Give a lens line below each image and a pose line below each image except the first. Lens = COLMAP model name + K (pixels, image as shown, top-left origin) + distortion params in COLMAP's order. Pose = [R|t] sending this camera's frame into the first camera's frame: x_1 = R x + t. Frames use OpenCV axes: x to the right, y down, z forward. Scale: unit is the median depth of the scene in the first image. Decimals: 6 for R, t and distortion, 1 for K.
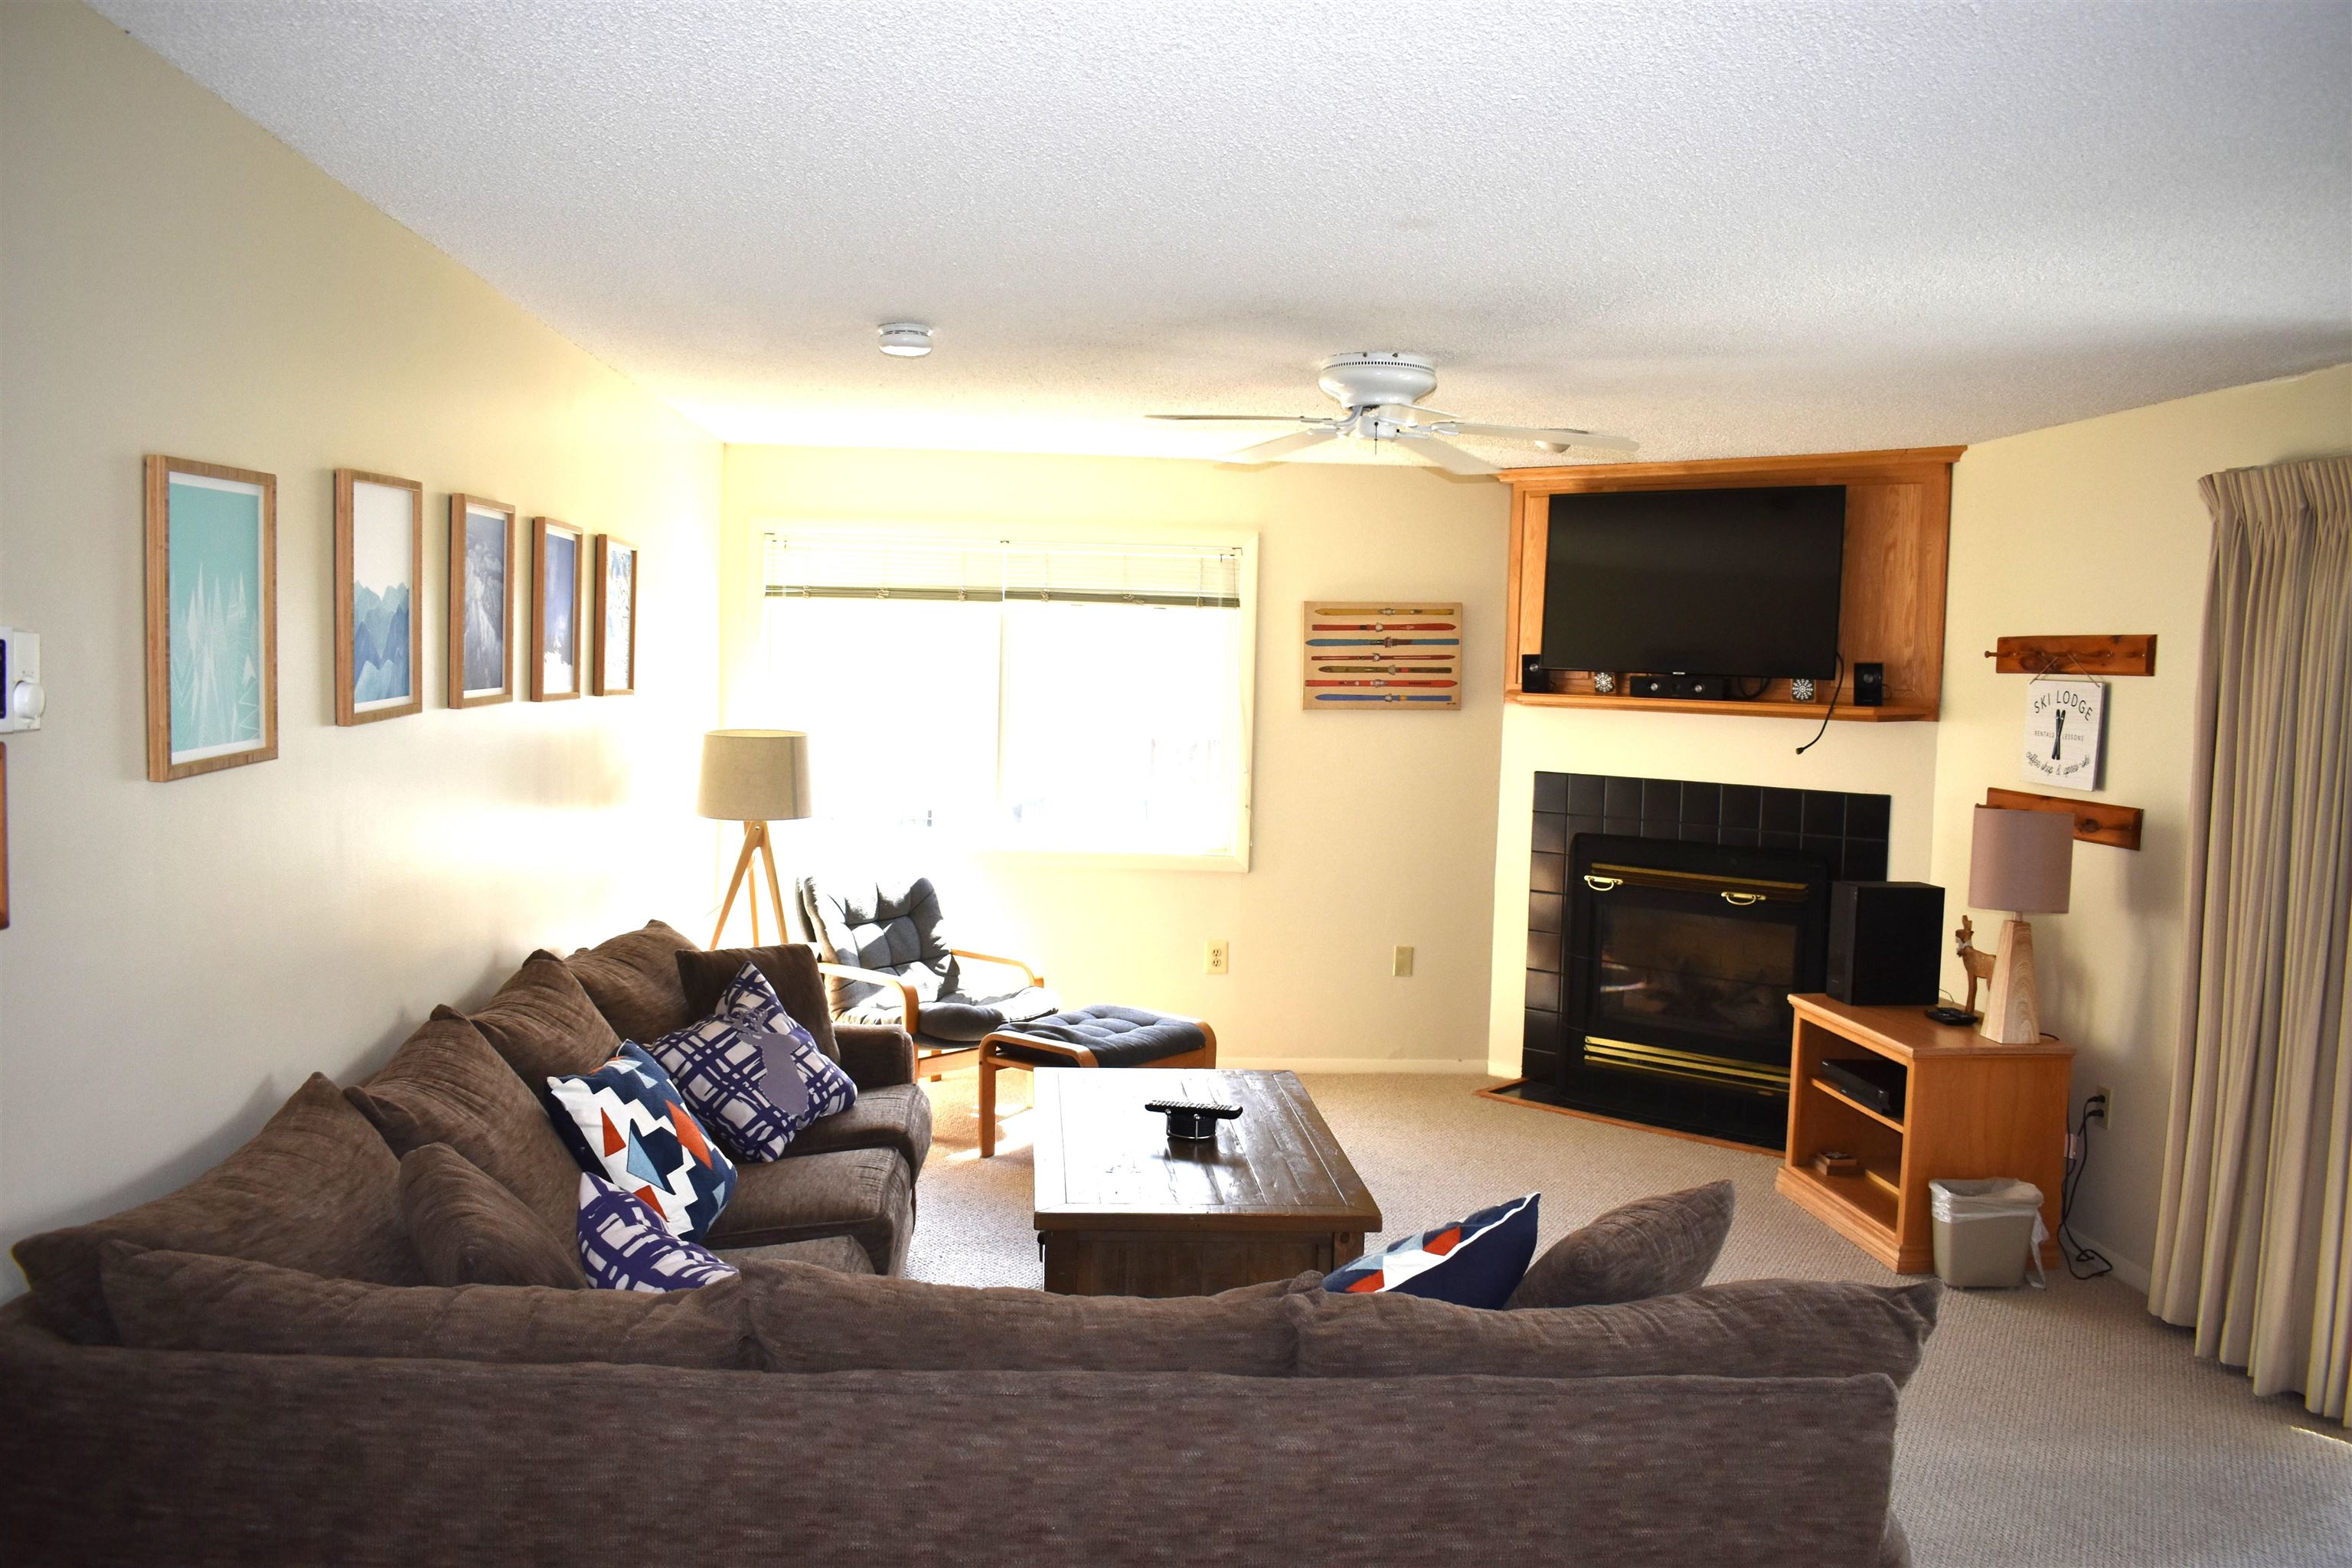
lens RADIAL K [[1855.6, 0, 1229.3], [0, 1855.6, 772.4], [0, 0, 1]] dist [-0.096513, 0.017483]
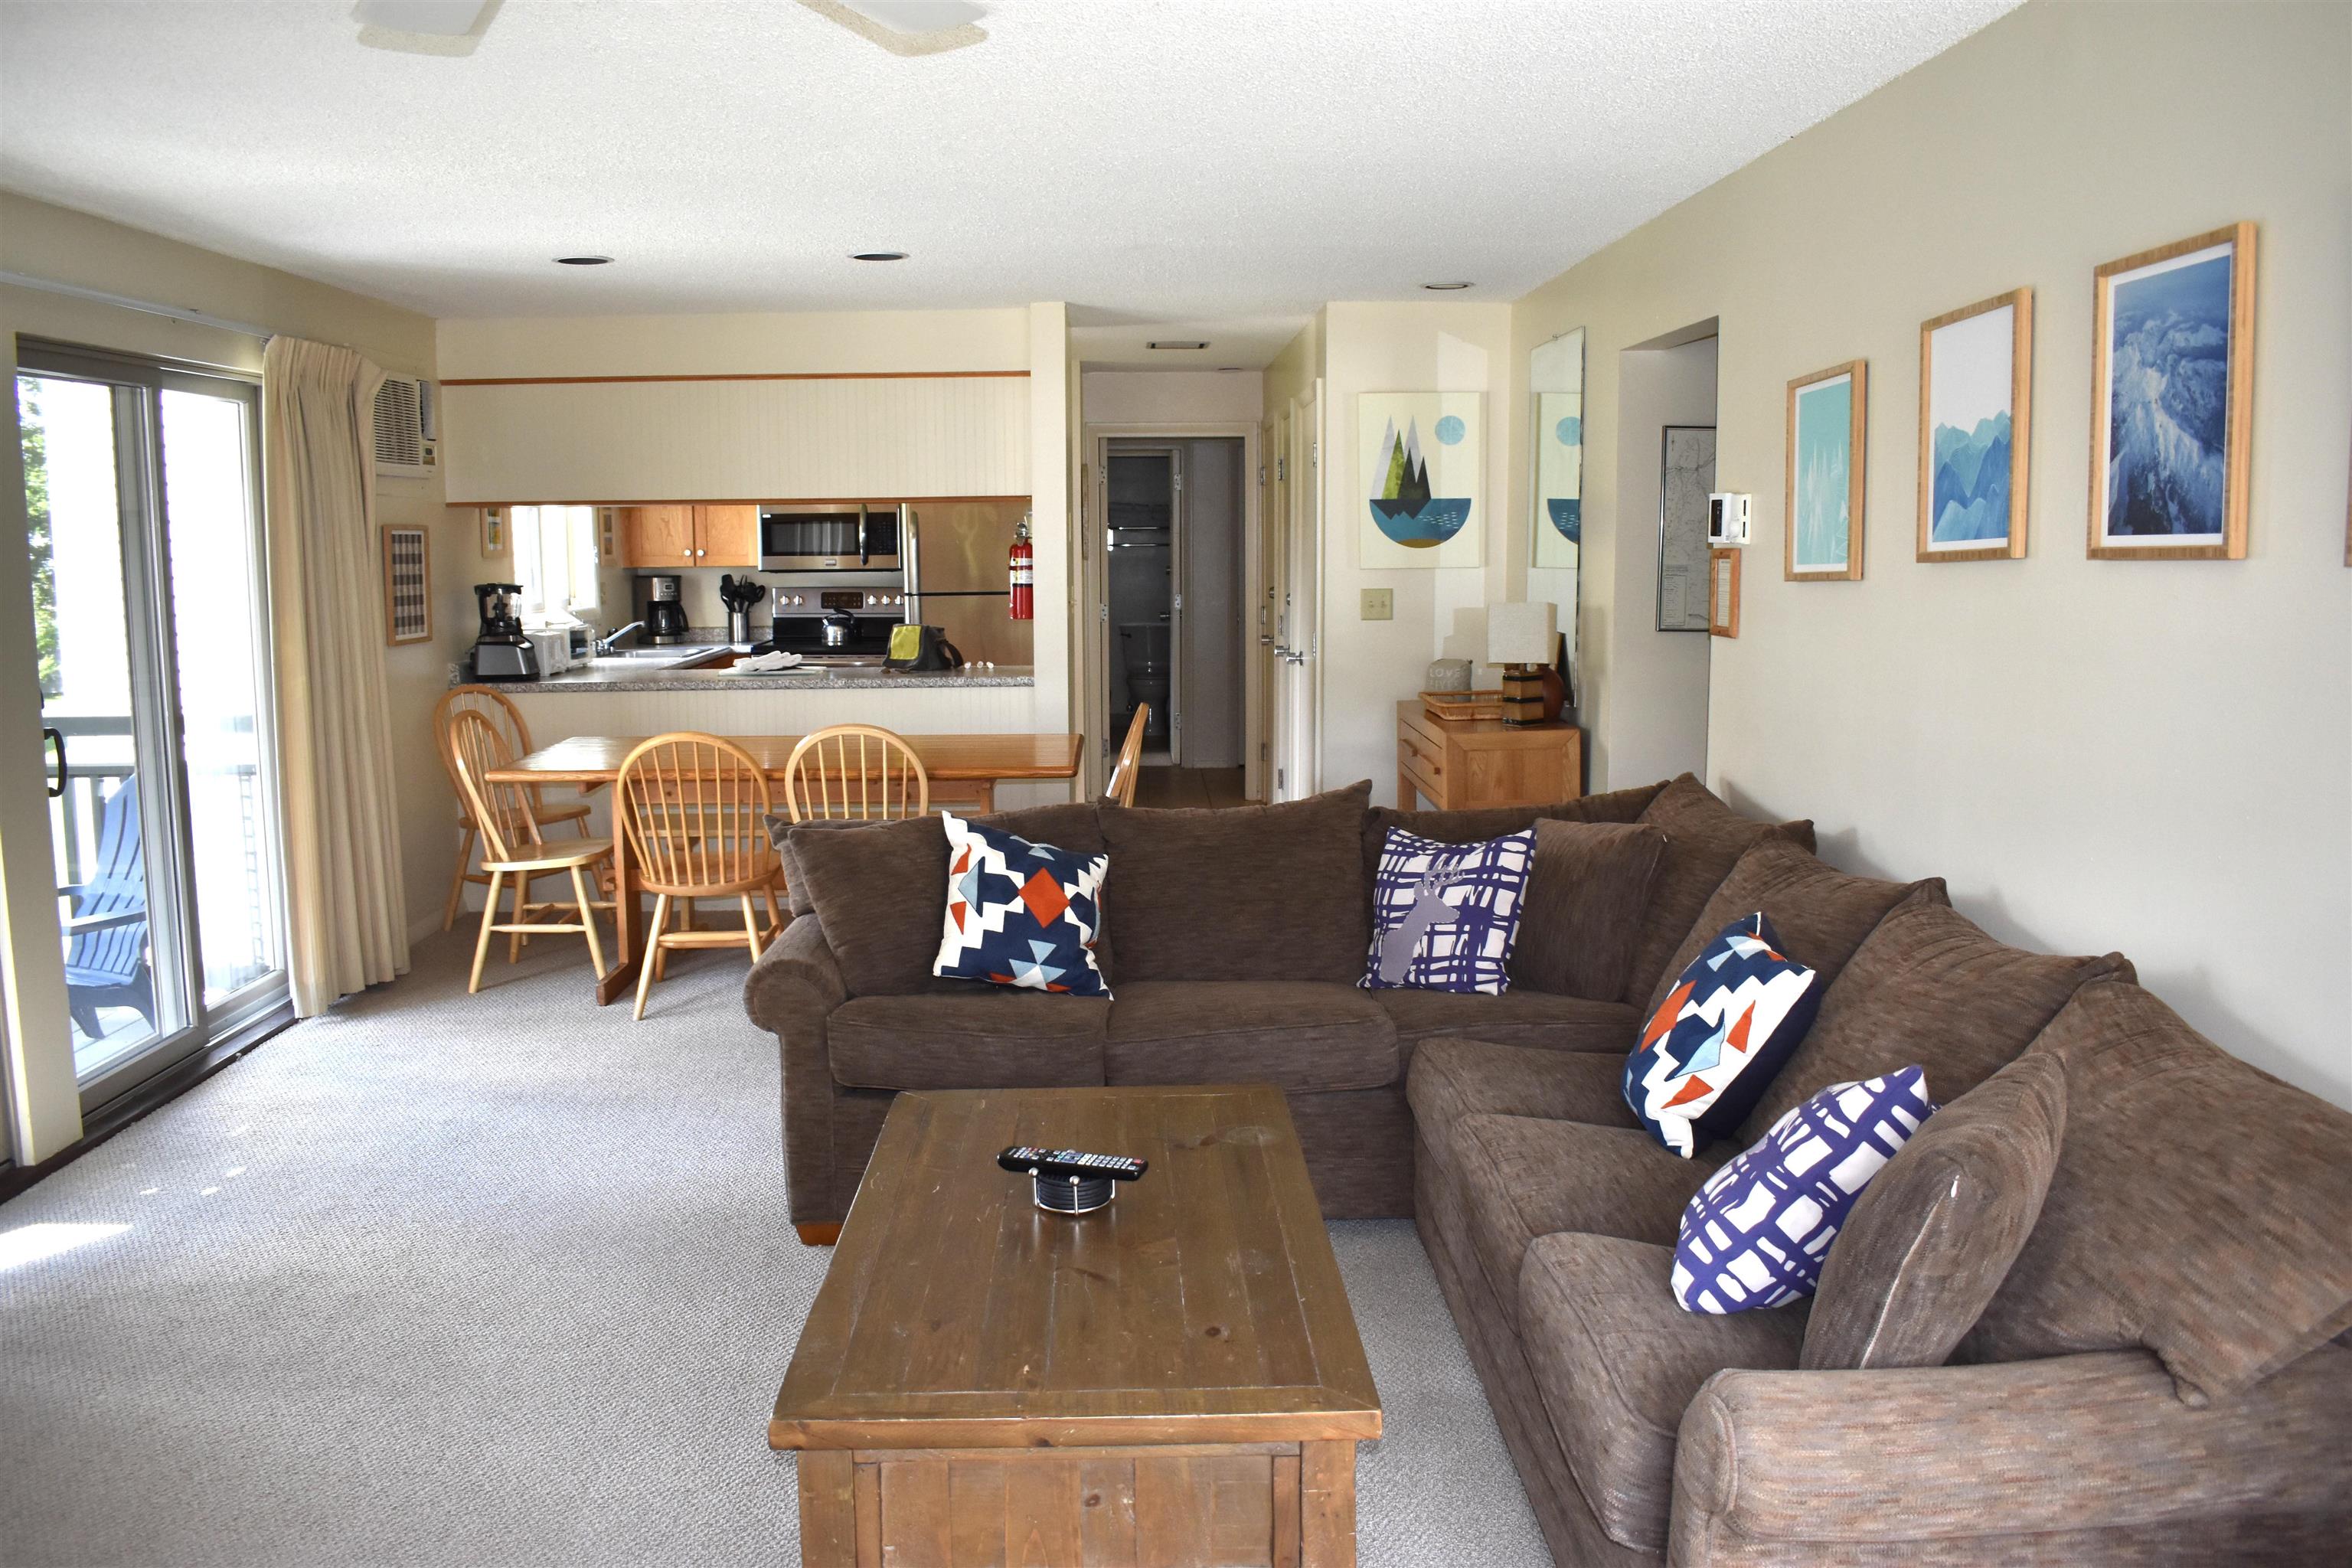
lens RADIAL K [[1855.6, 0, 1169.4], [0, 1855.6, 776.2], [0, 0, 1]] dist [-0.096513, 0.017483]
pose [[-0.997320, -0.030149, 0.066662, -0.067143], [-0.017386, 0.982711, 0.184328, -0.051737], [-0.071067, 0.182675, -0.980602, 1.185579]]
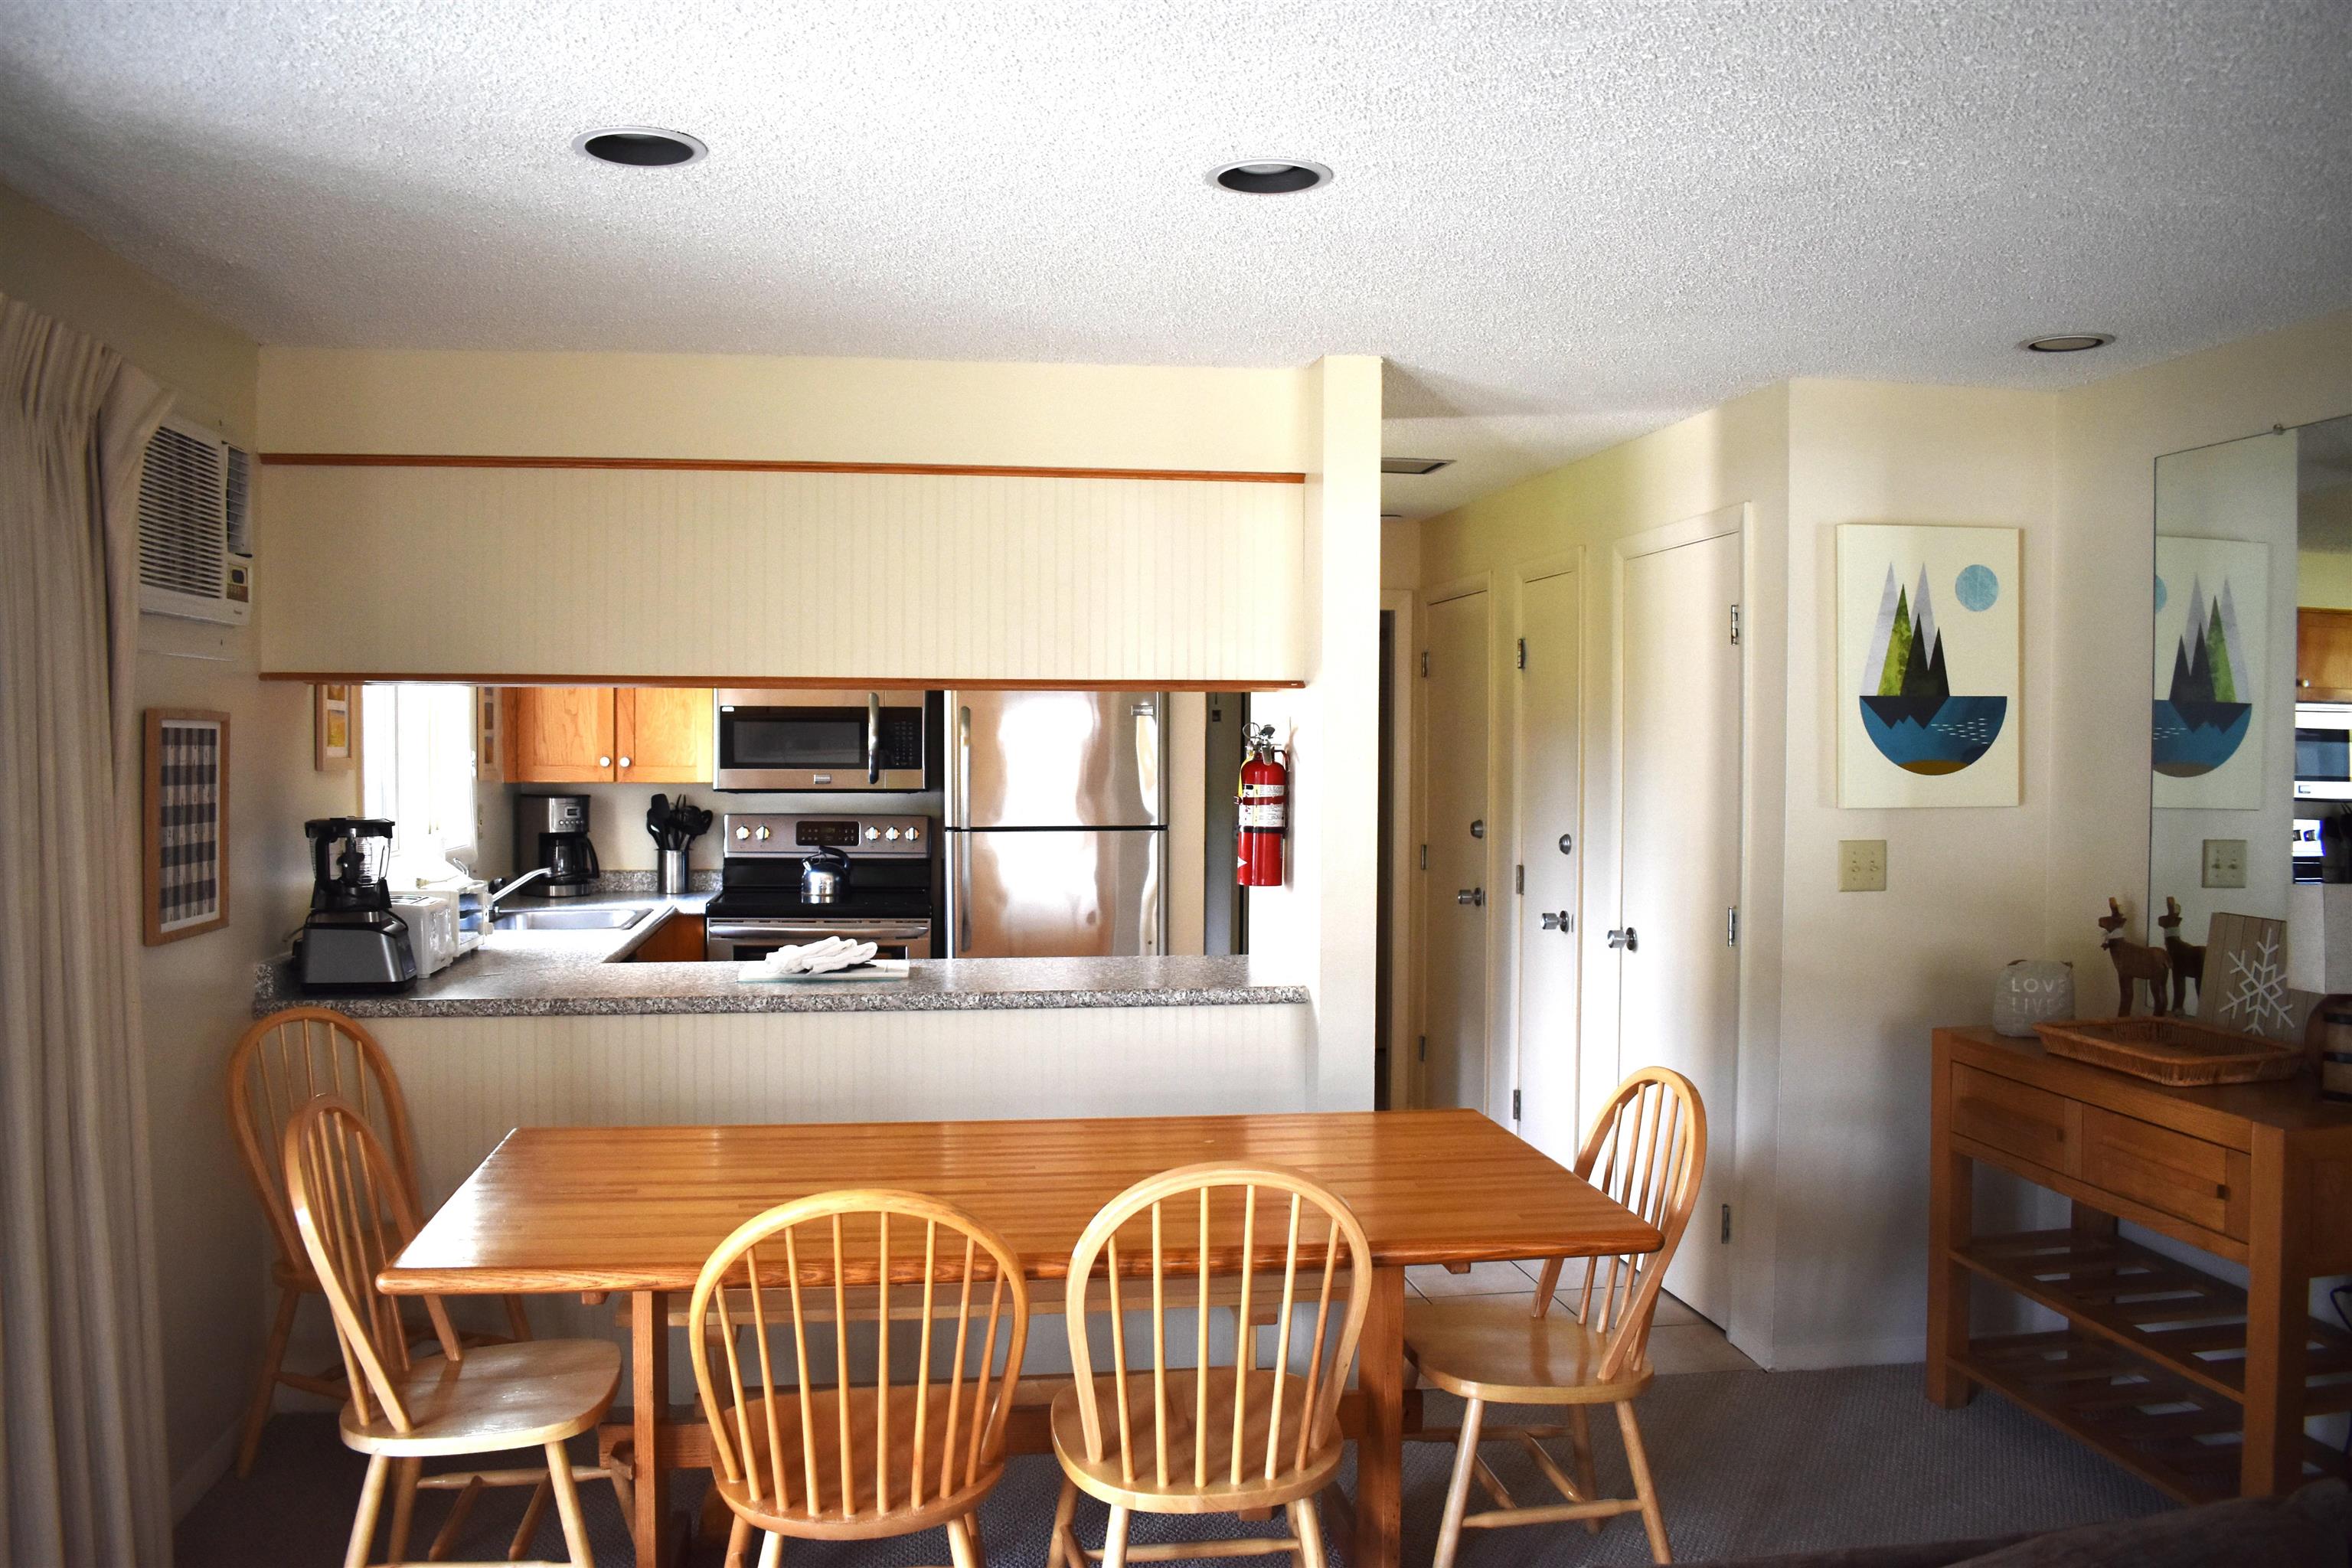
lens RADIAL K [[1855.6, 0, 1166.5], [0, 1855.6, 769.8], [0, 0, 1]] dist [-0.096513, 0.017483]
pose [[-0.997925, -0.031749, -0.056007, 0.217480], [-0.035659, 0.996891, 0.070259, -0.019707], [0.053602, 0.072111, -0.995955, 0.653779]]
